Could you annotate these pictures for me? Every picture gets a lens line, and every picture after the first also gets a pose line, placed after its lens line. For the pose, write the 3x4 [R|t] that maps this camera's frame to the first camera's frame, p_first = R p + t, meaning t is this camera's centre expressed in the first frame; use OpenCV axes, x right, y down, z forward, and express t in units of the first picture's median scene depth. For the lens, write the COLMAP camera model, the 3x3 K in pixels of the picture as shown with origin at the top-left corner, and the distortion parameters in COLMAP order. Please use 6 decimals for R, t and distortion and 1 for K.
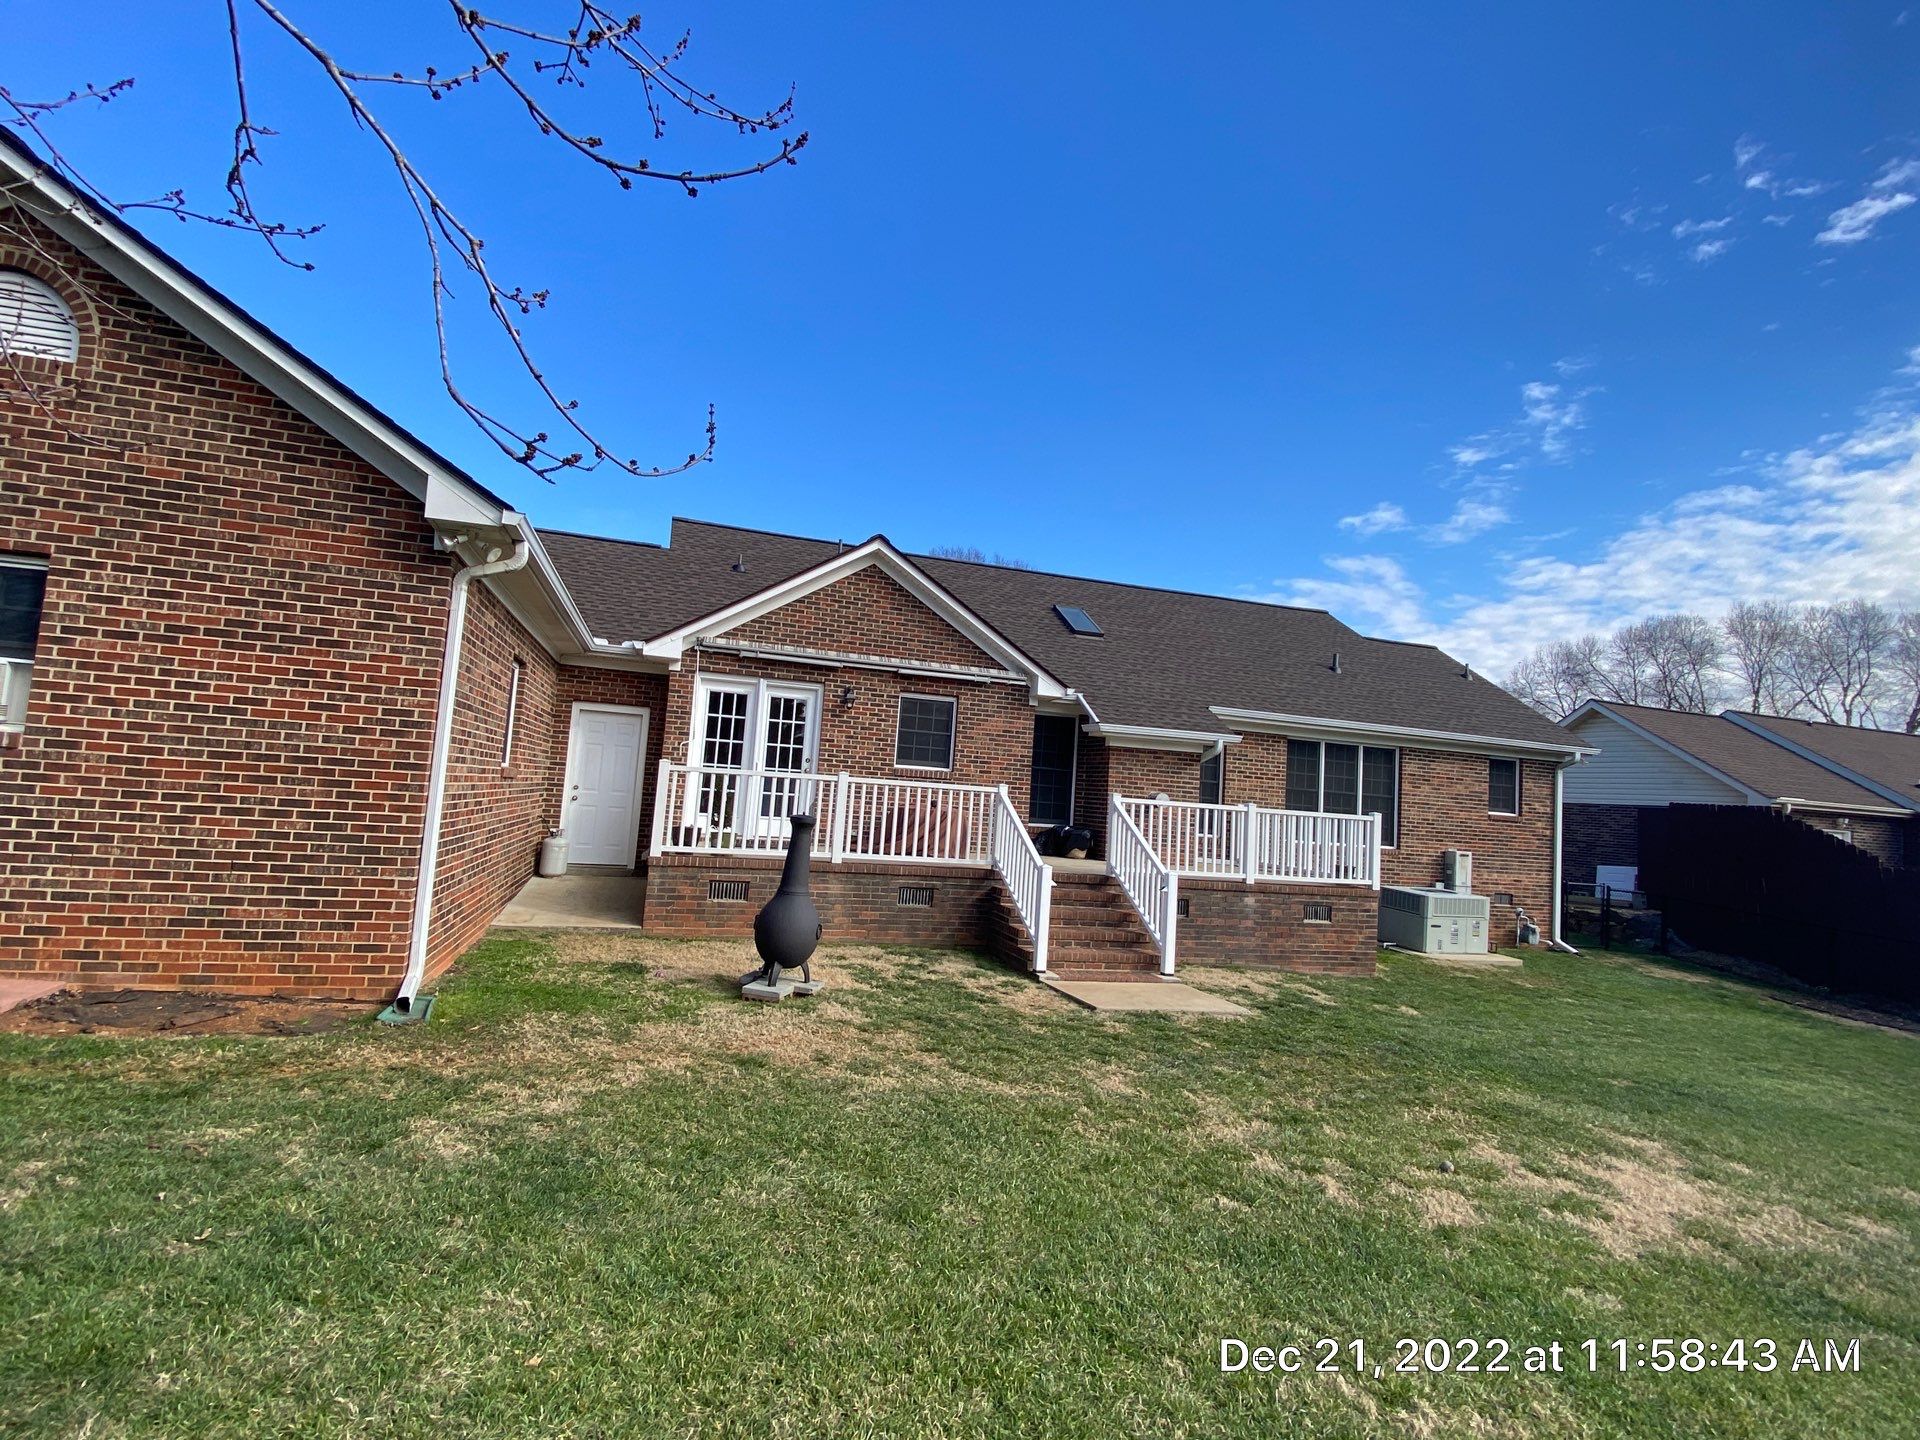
lens RADIAL K [[923.6, 0, 960.1], [0, 923.6, 666.6], [0, 0, 1]] dist [-0.007849, -0.001143]
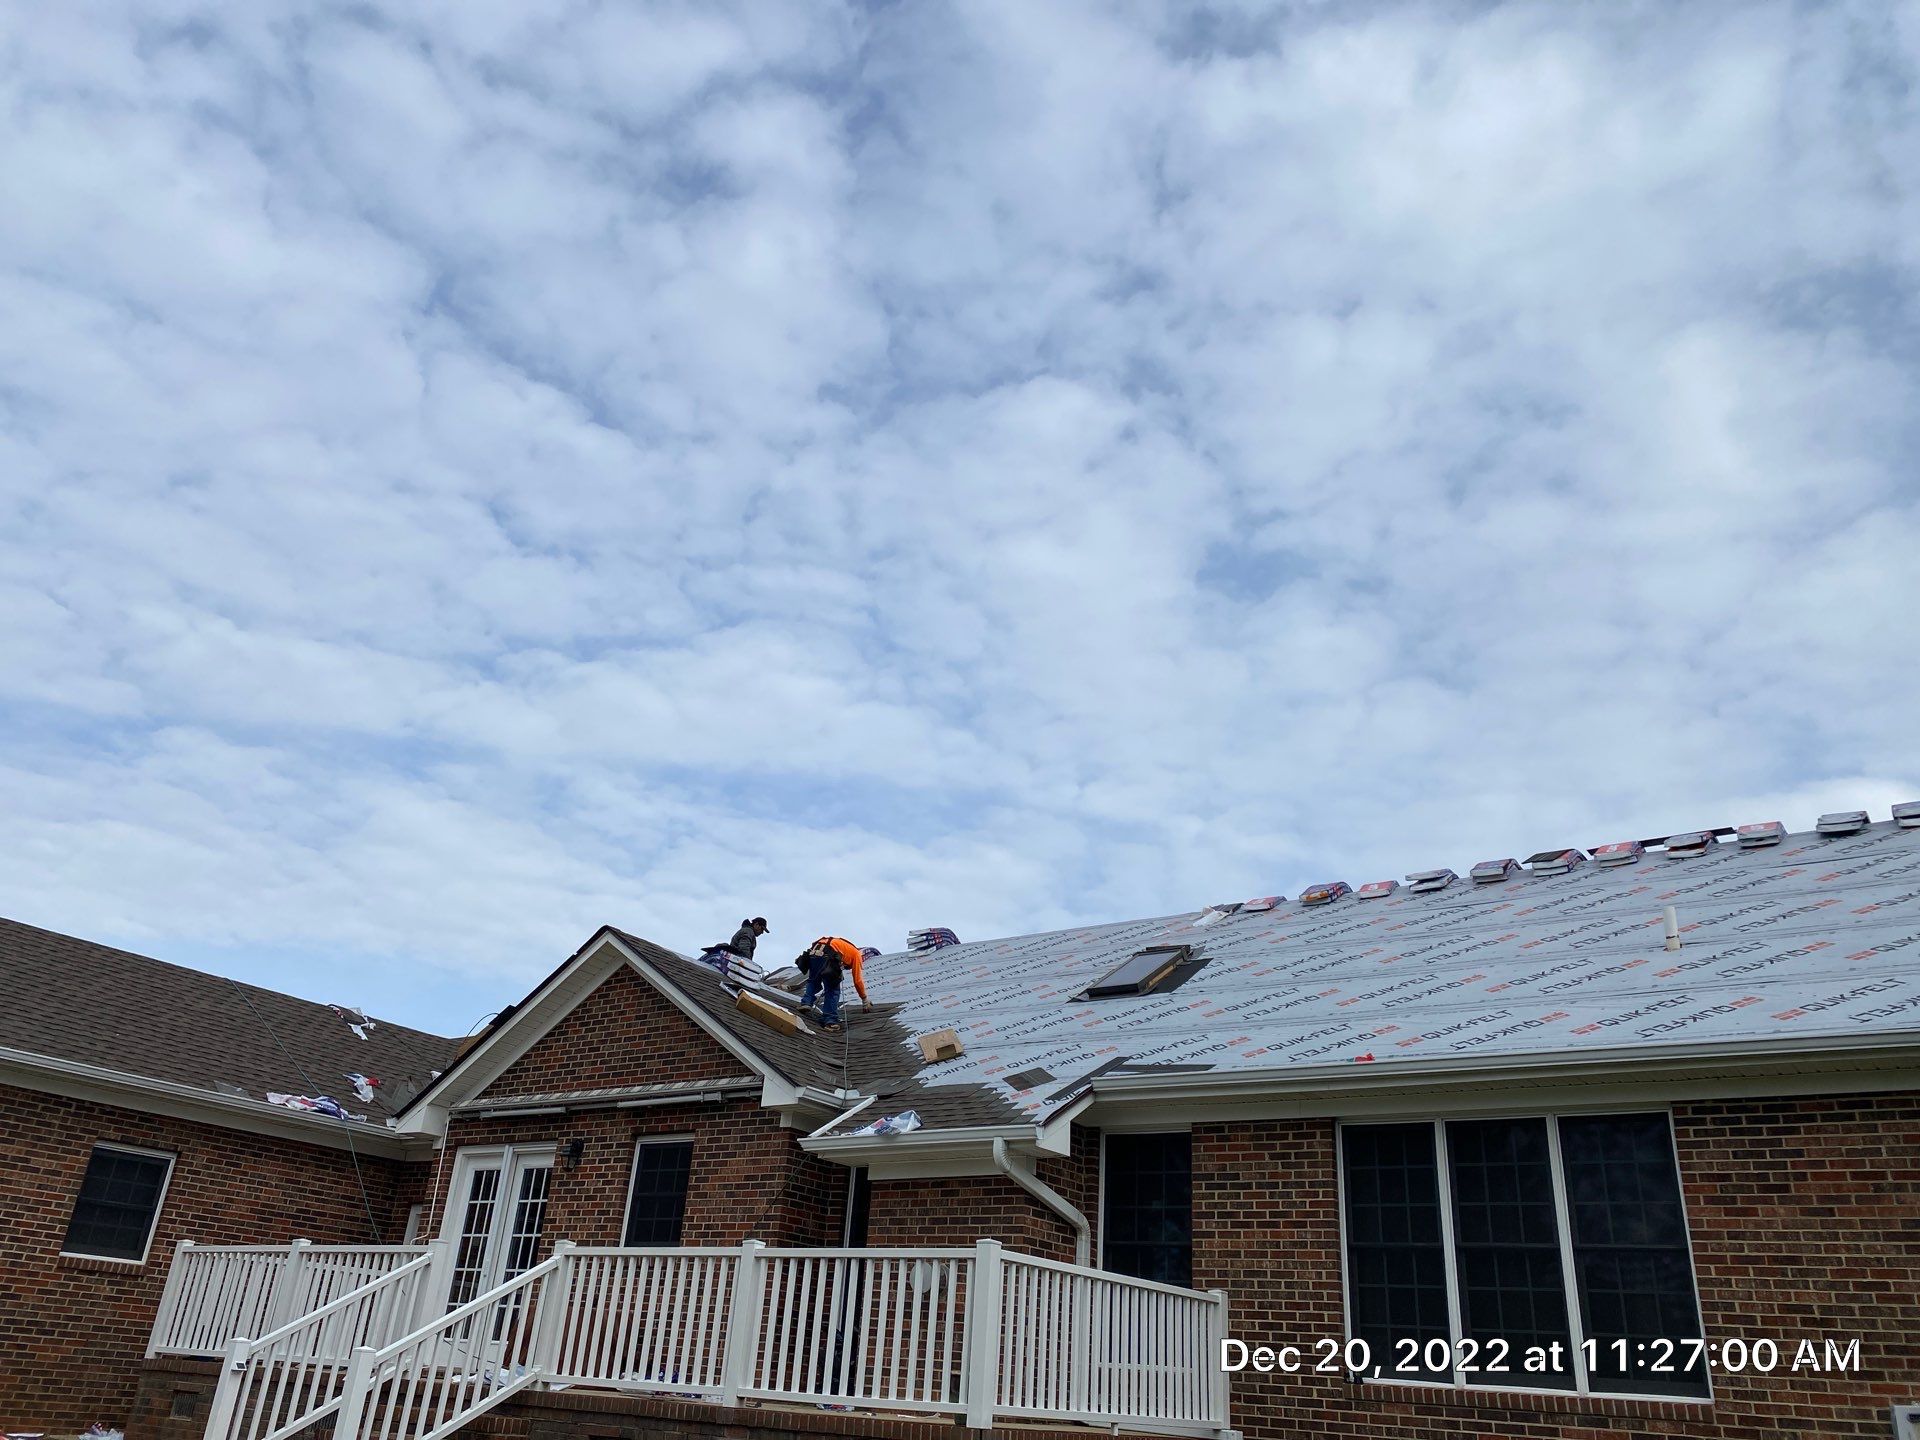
lens RADIAL K [[1481.5, 0, 960.0], [0, 1481.5, 720.0], [0, 0, 1]] dist [0.034277, -0.027826]
pose [[0.610306, -0.355023, -0.708156, 1.020470], [0.083335, 0.917763, -0.388285, 0.201905], [0.787770, 0.177958, 0.589702, 0.515041]]
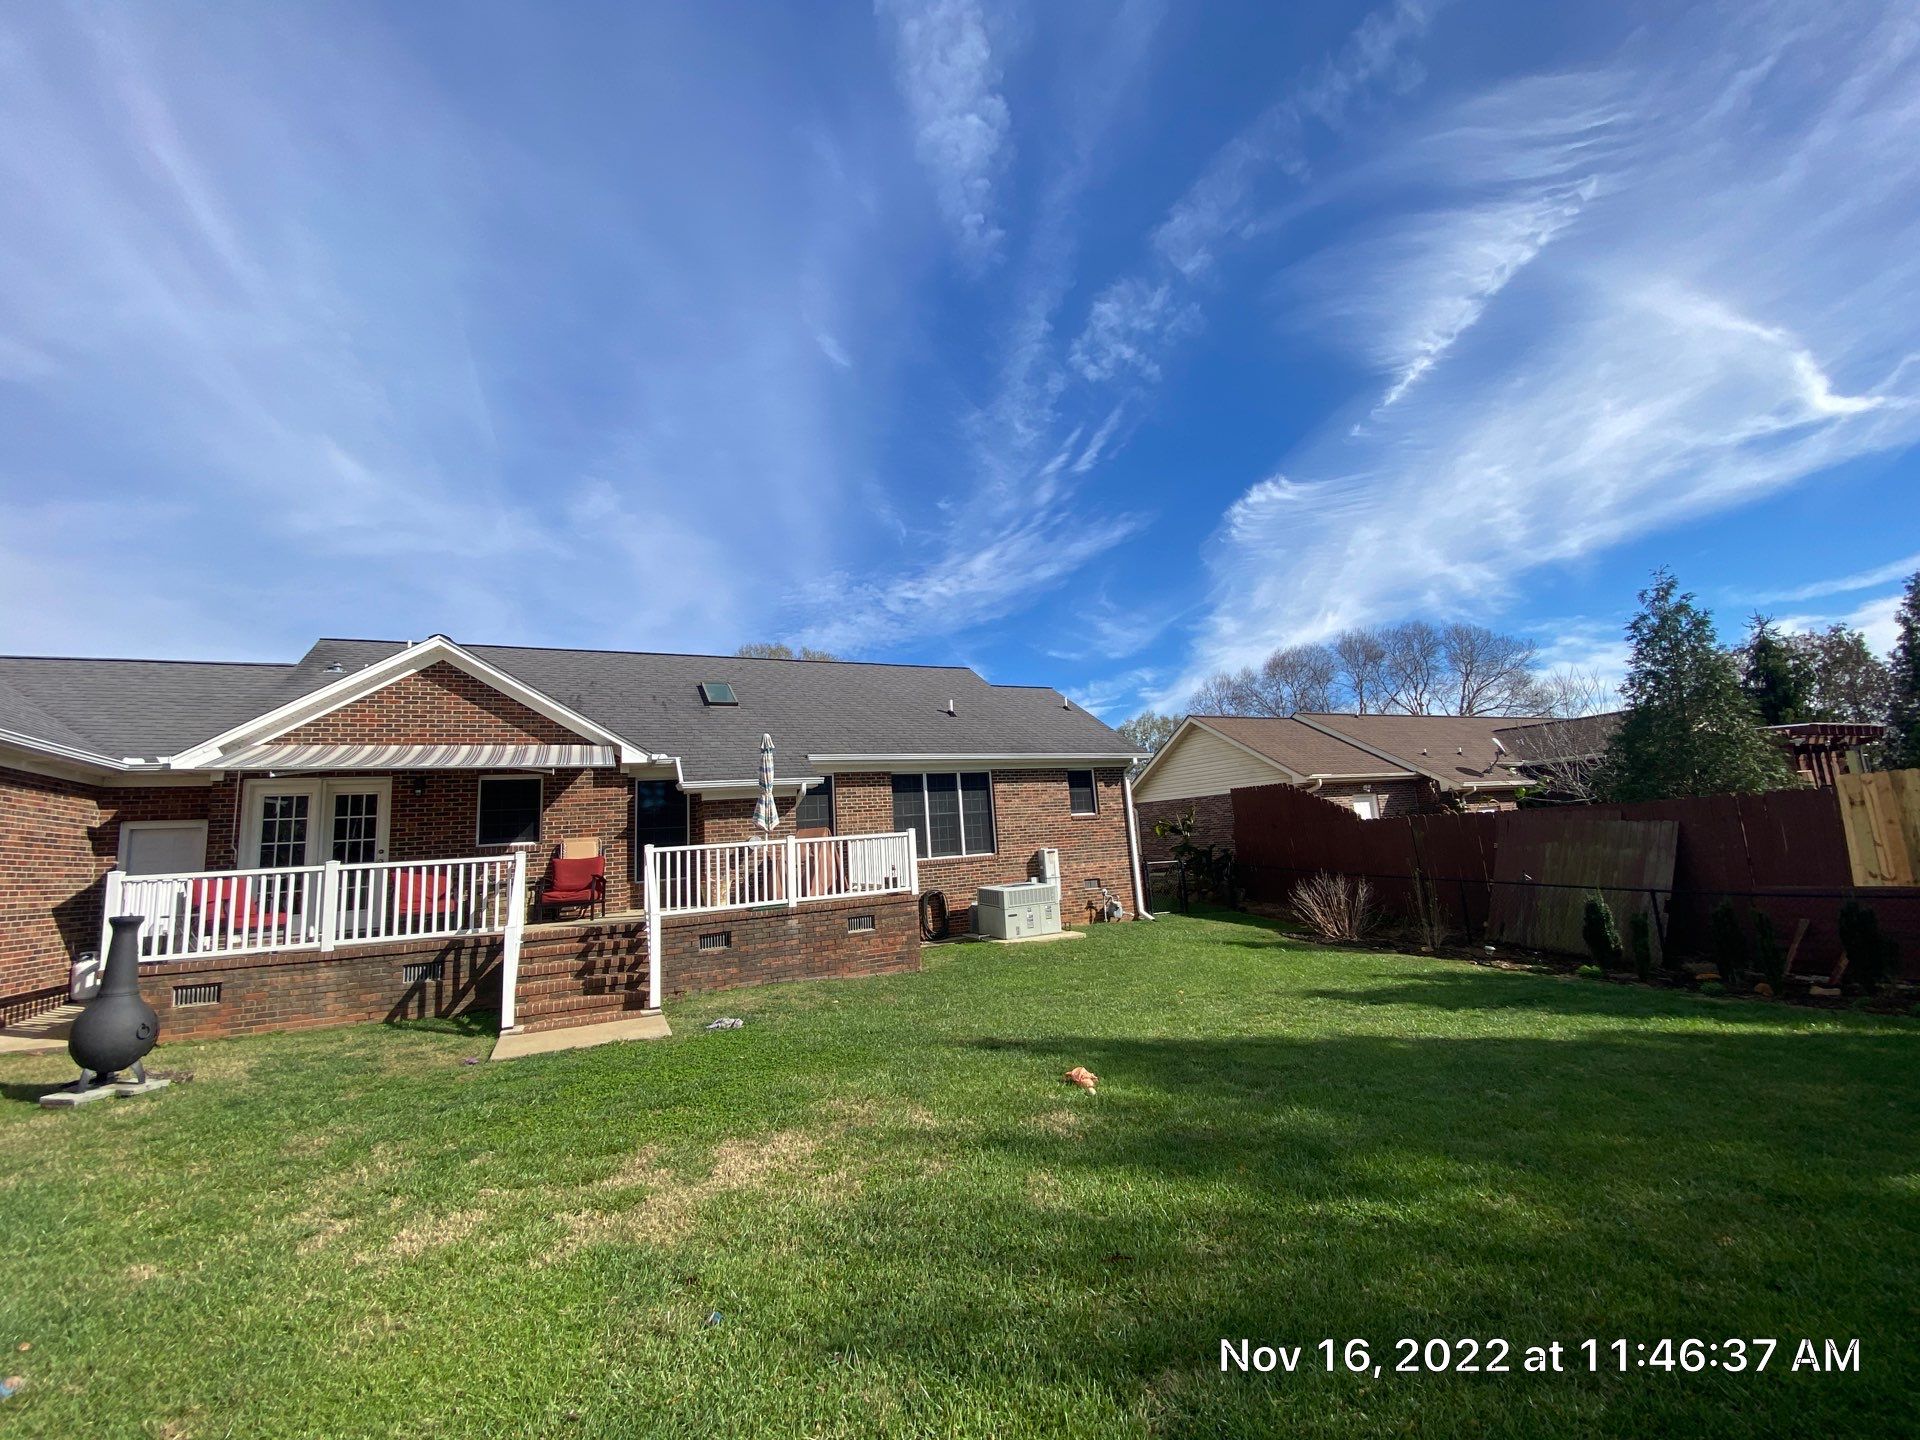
lens RADIAL K [[766.1, 0, 955.1], [0, 766.1, 710.1], [0, 0, 1]] dist [0.014376, -0.019829]
pose [[0.979117, -0.106900, 0.172920, 0.346907], [0.113379, 0.993157, -0.028006, 0.041272], [-0.168743, 0.047027, 0.984538, 0.027099]]
